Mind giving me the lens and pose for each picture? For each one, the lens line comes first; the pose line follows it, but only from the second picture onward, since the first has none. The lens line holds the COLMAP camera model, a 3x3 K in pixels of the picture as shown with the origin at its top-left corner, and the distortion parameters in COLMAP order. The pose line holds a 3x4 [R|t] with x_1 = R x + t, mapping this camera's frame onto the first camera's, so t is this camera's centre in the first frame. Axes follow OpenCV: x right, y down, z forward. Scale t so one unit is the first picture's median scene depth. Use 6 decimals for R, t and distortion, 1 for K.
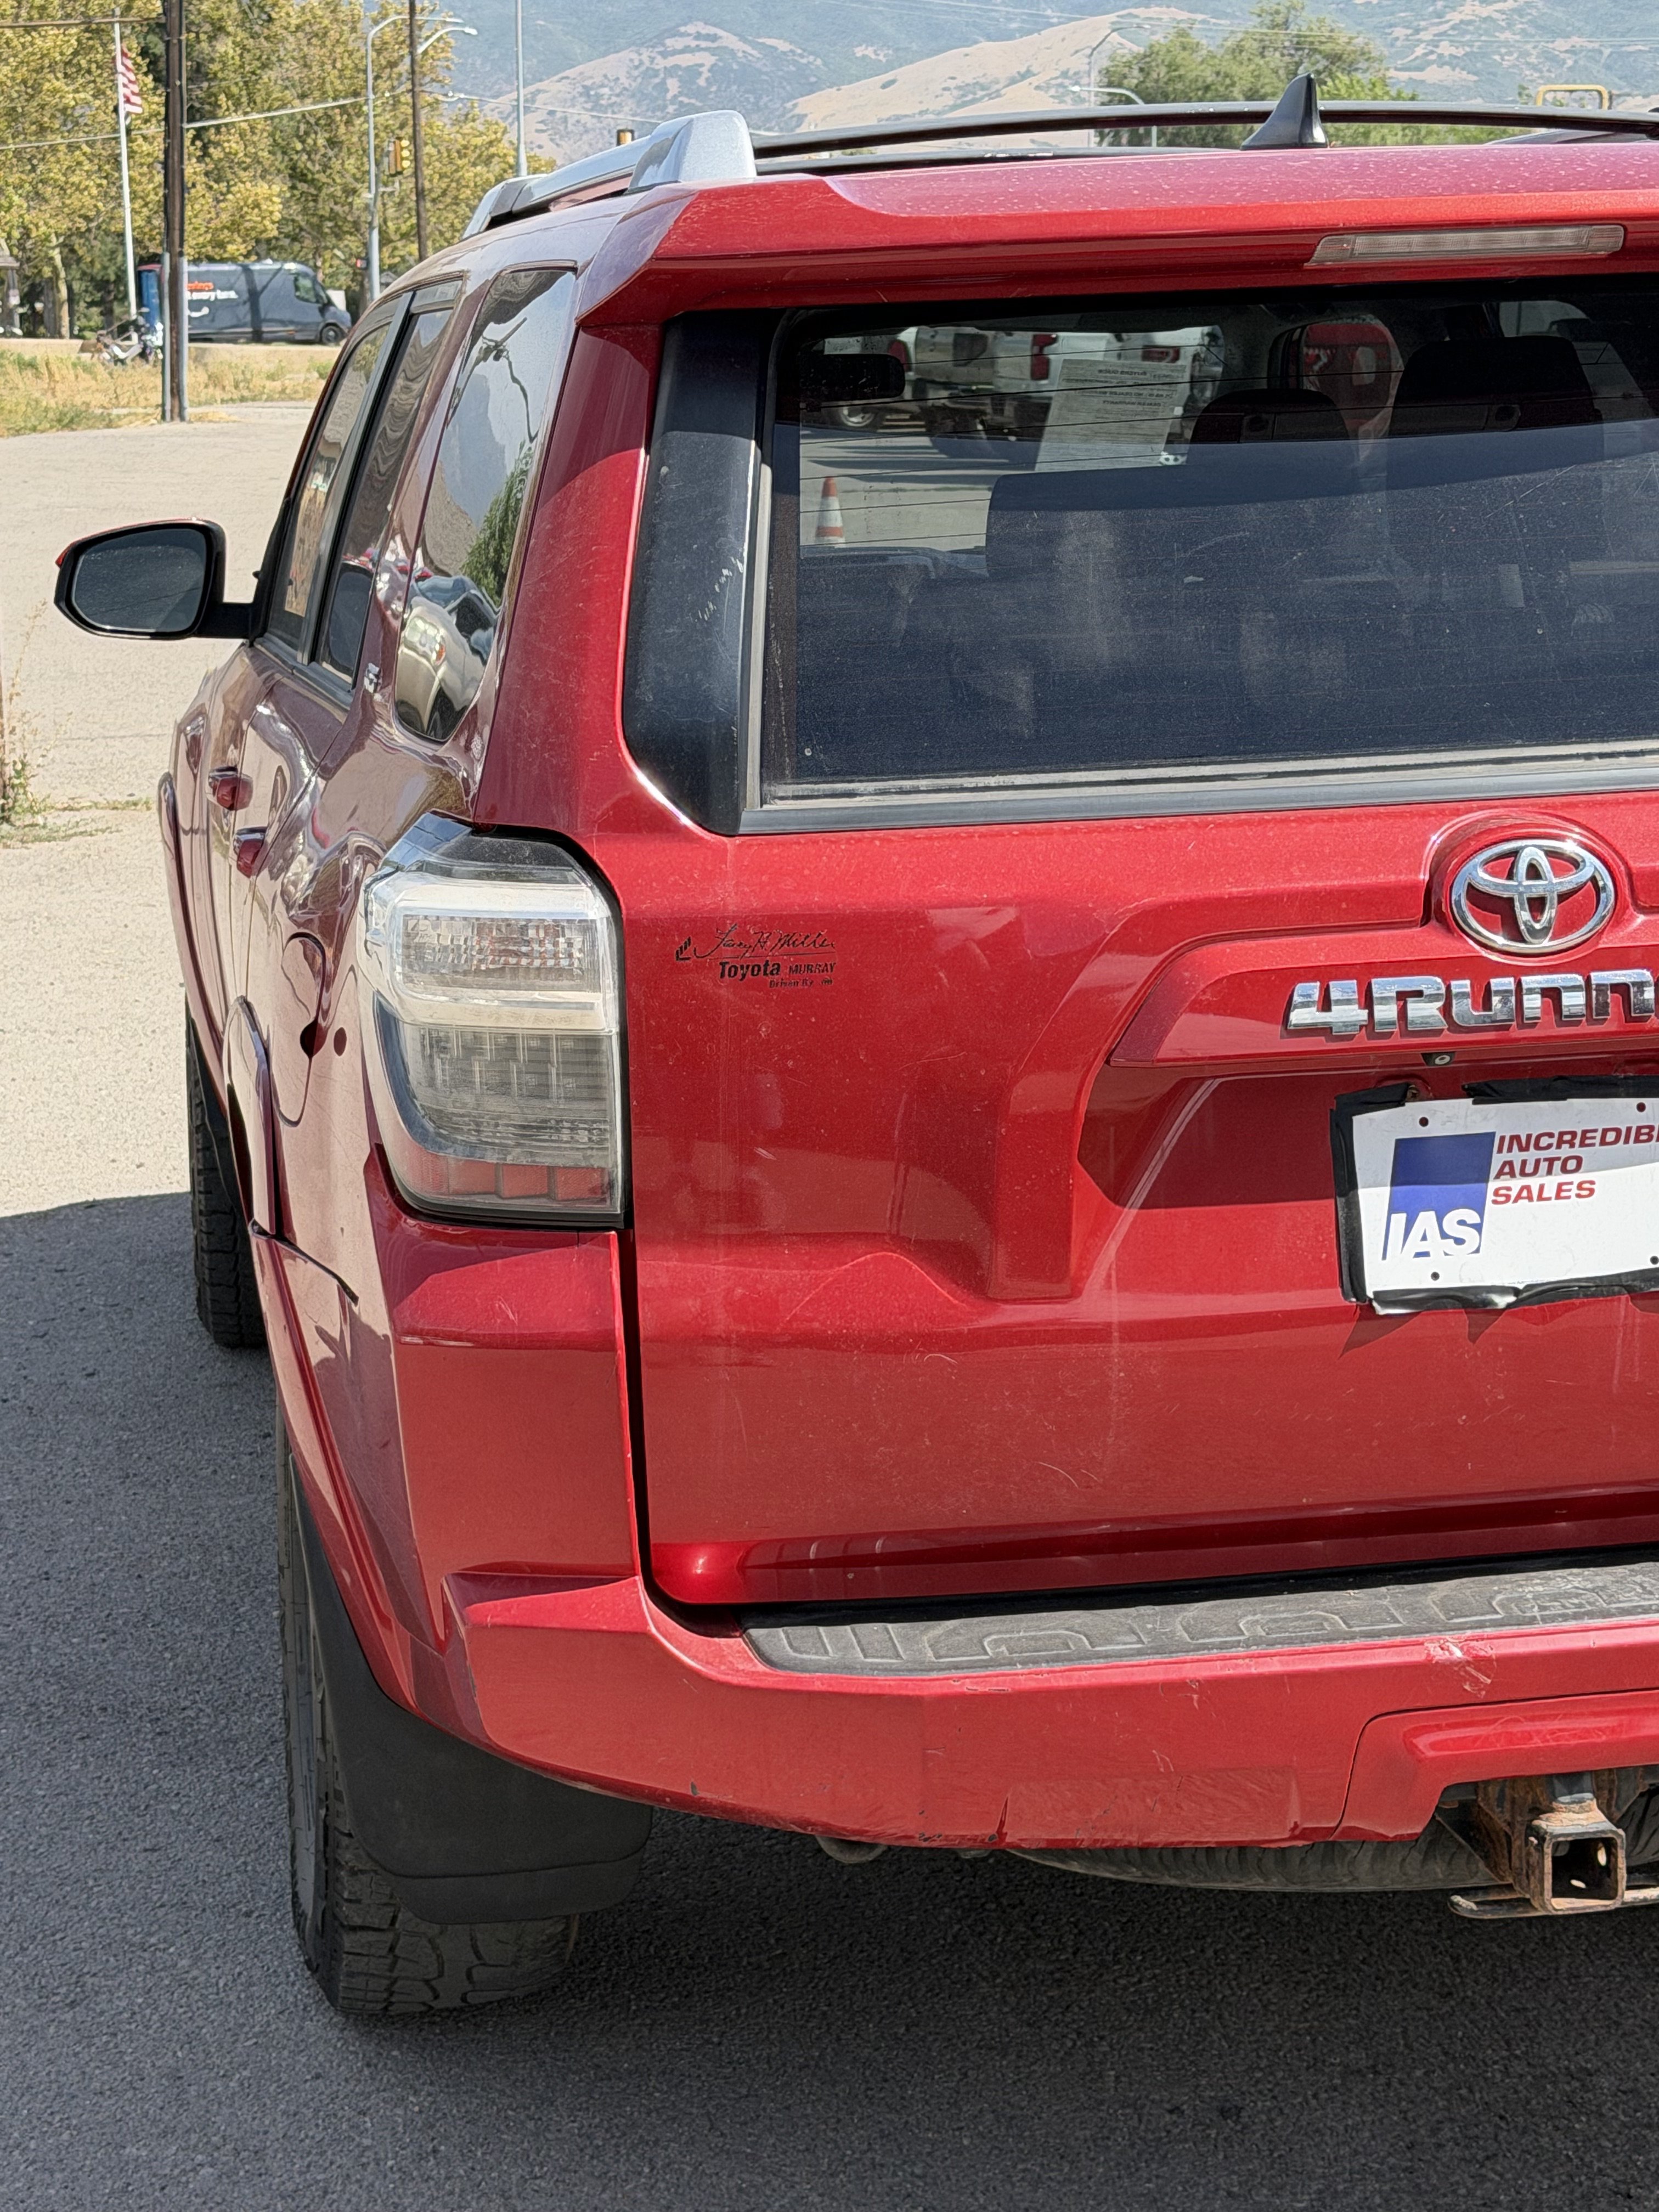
lens RADIAL K [[4098.6, 0, 838.1], [0, 4098.6, 1126.2], [0, 0, 1]] dist [0.136986, 0.000000]
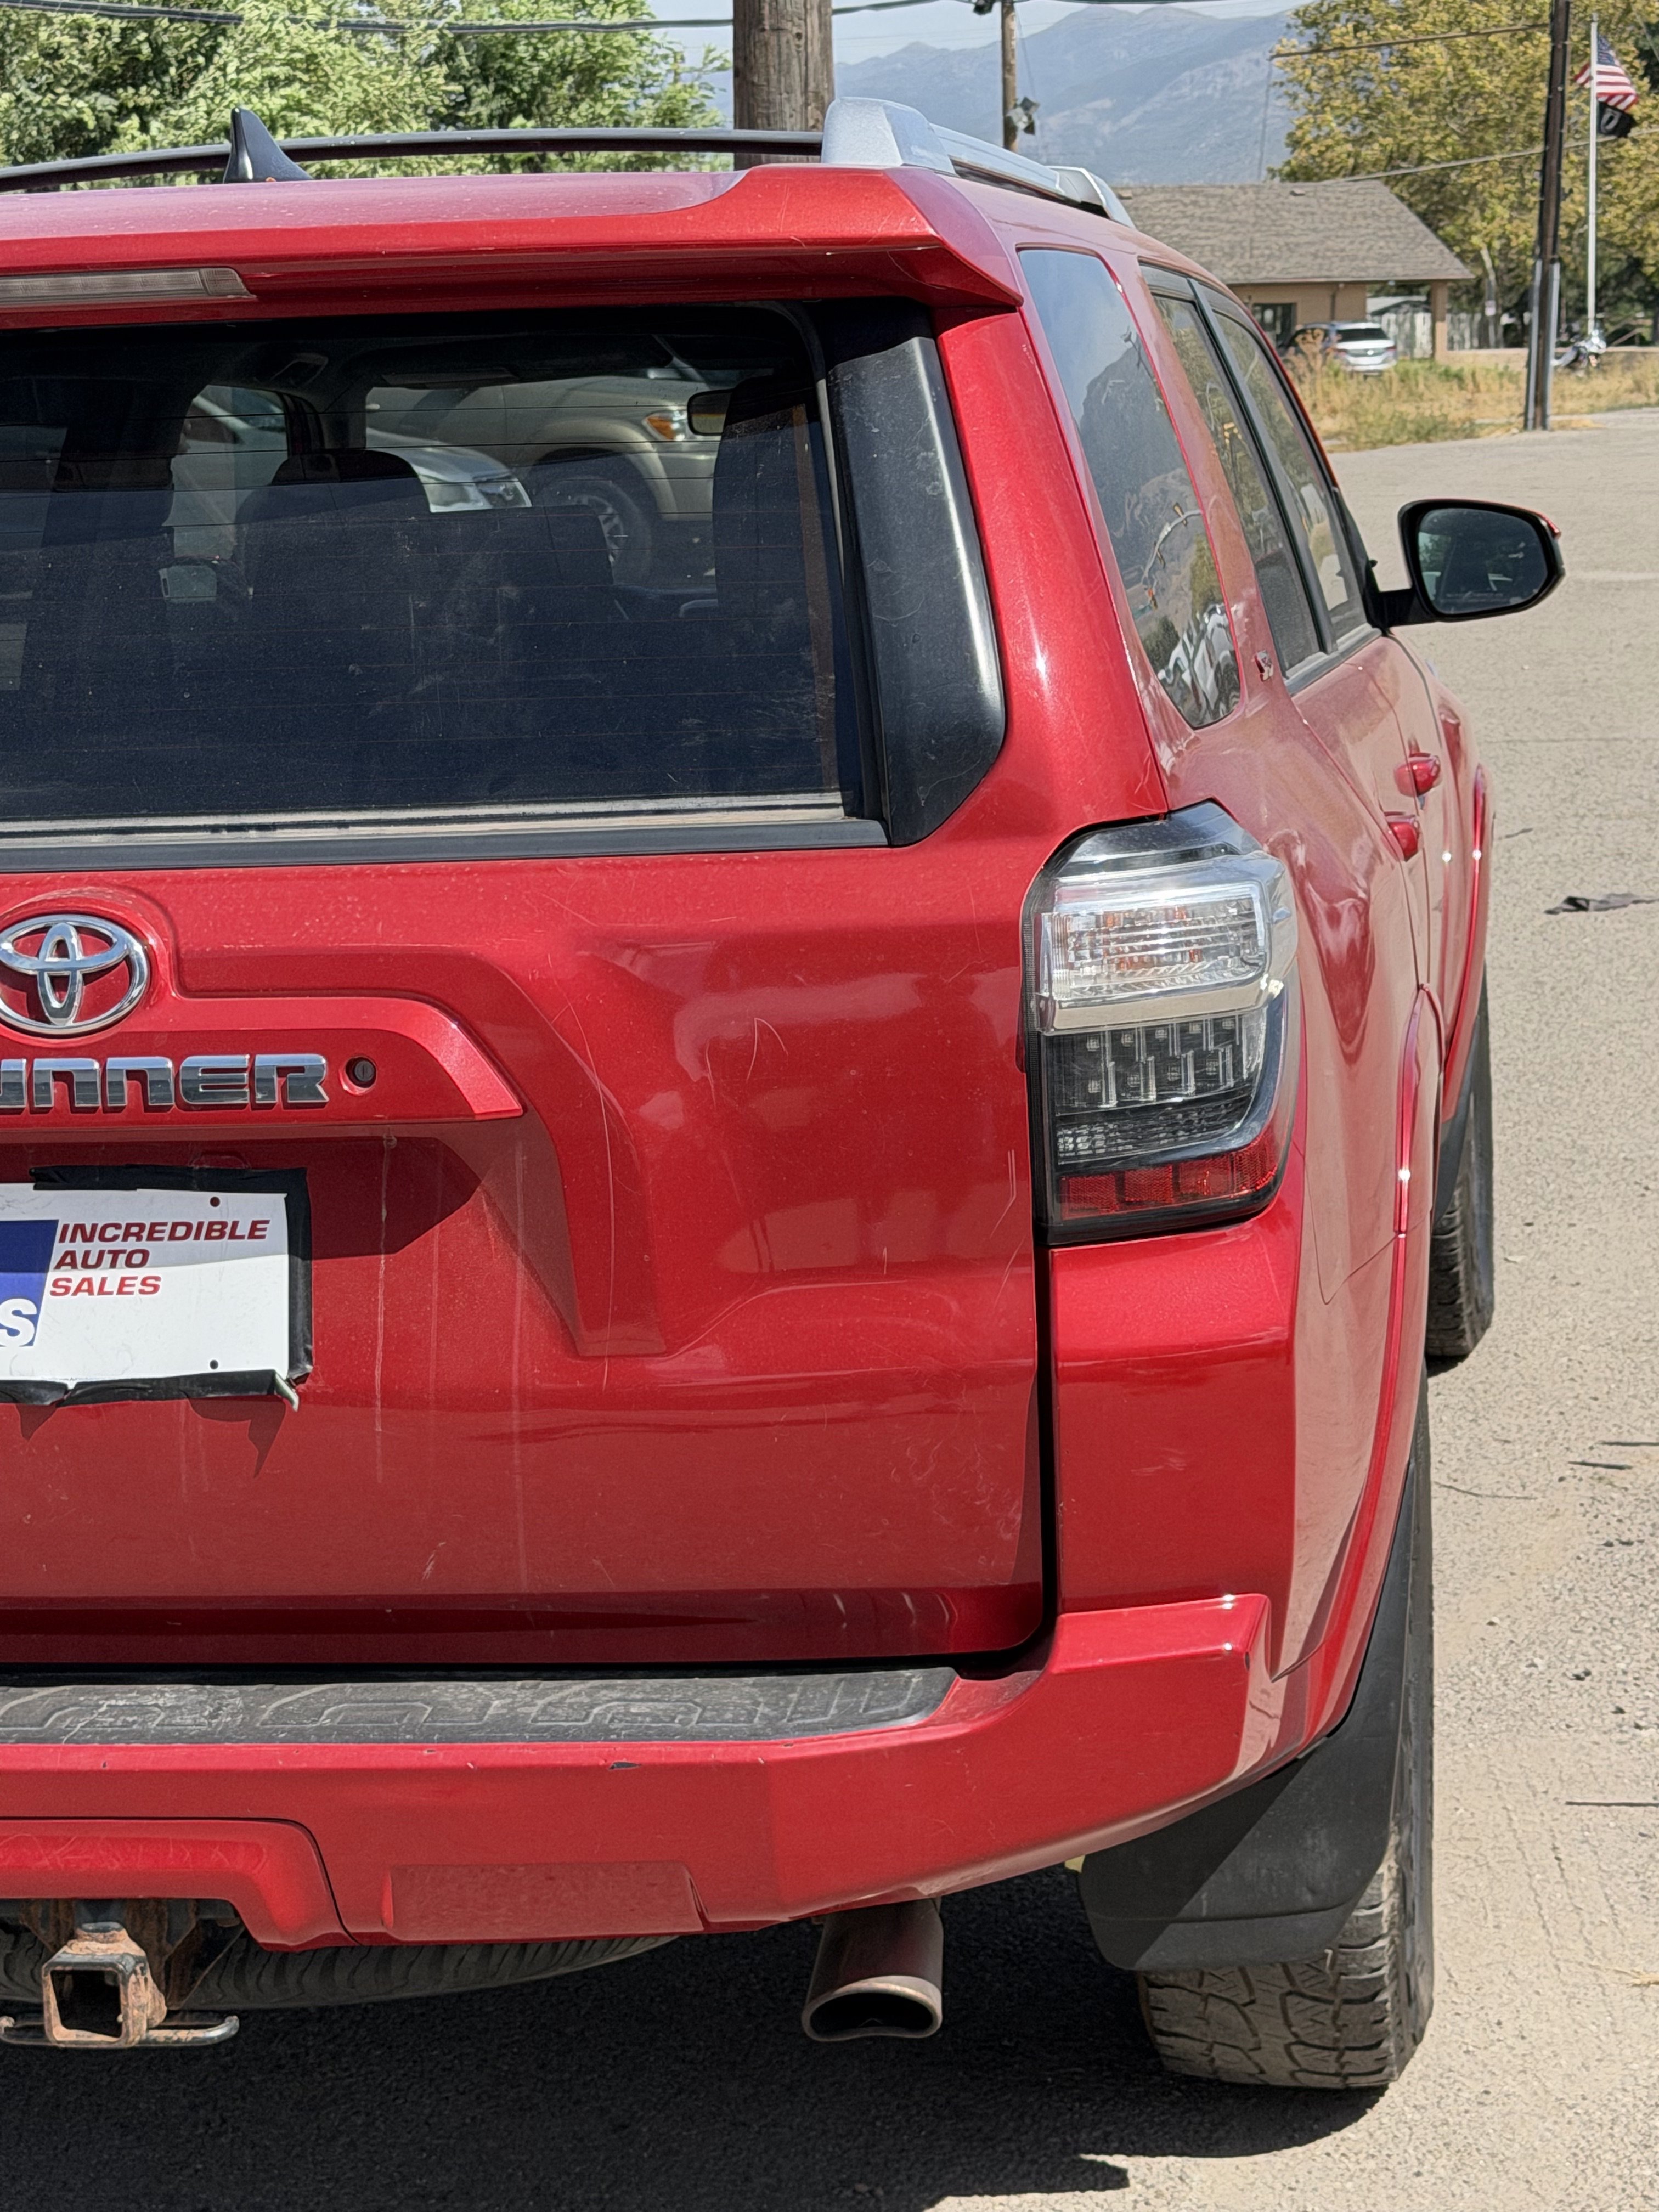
lens RADIAL K [[4098.6, 0, 826.2], [0, 4098.6, 1148.9], [0, 0, 1]] dist [0.136986, 0.000000]
pose [[0.936431, 0.048018, -0.347550, 0.658506], [-0.046749, 0.998834, 0.012041, -0.034919], [0.347723, 0.004972, 0.937584, 0.167650]]
